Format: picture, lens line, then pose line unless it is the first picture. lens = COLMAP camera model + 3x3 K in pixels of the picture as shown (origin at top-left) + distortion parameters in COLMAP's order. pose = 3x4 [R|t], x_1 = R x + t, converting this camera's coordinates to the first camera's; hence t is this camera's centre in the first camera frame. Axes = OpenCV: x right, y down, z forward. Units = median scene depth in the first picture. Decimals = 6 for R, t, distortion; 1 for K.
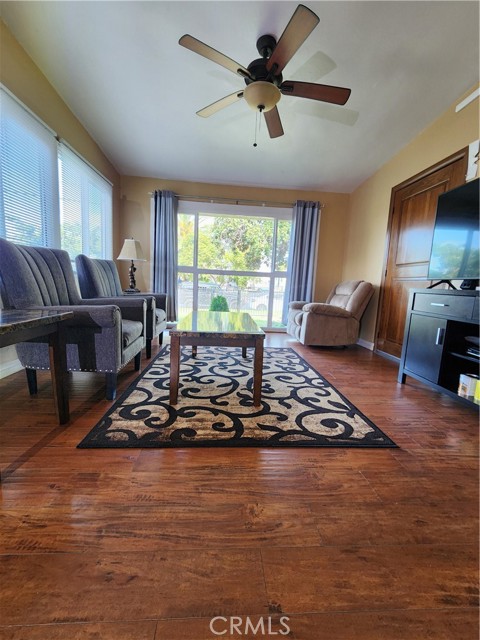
lens RADIAL K [[263.9, 0, 240.0], [0, 263.9, 320.0], [0, 0, 1]] dist [0.000020, 0.000039]
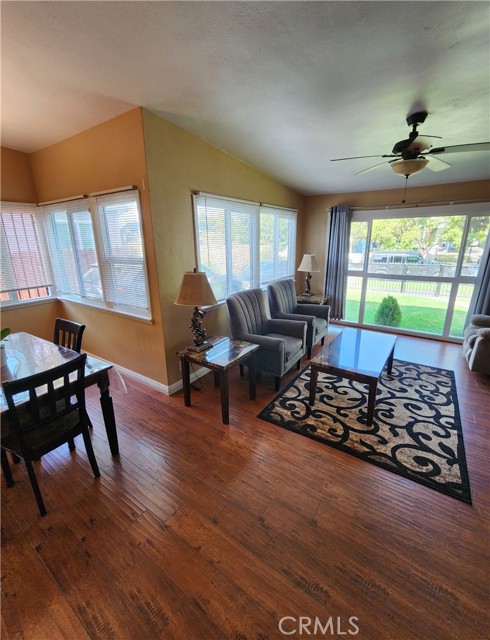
lens RADIAL K [[271.1, 0, 244.1], [0, 271.1, 312.5], [0, 0, 1]] dist [0.000555, -0.000236]
pose [[0.778527, 0.106497, -0.618509, 0.363847], [-0.028658, 0.990502, 0.134476, -0.418649], [0.626956, -0.086968, 0.774185, -0.433352]]
